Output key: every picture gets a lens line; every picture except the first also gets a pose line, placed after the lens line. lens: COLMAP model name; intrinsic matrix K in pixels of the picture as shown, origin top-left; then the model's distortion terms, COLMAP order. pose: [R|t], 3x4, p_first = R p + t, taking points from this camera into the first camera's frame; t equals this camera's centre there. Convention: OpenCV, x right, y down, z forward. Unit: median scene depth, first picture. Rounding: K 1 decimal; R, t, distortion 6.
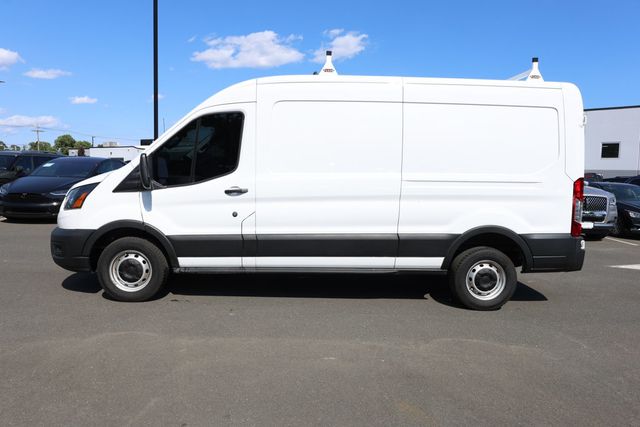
lens RADIAL K [[445.0, 0, 319.7], [0, 445.0, 214.1], [0, 0, 1]] dist [-0.005520, 0.004108]
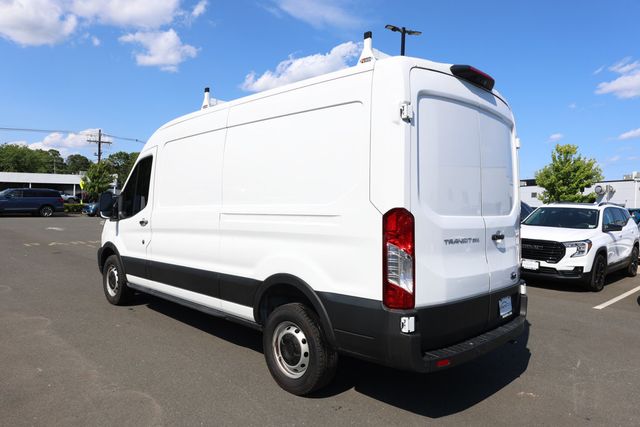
lens RADIAL K [[445.0, 0, 319.5], [0, 445.0, 216.1], [0, 0, 1]] dist [-0.005520, 0.004108]
pose [[0.676529, 0.004497, -0.736403, 0.976002], [-0.068230, 0.996063, -0.056601, -0.032199], [0.733249, 0.088537, 0.674172, 0.541392]]
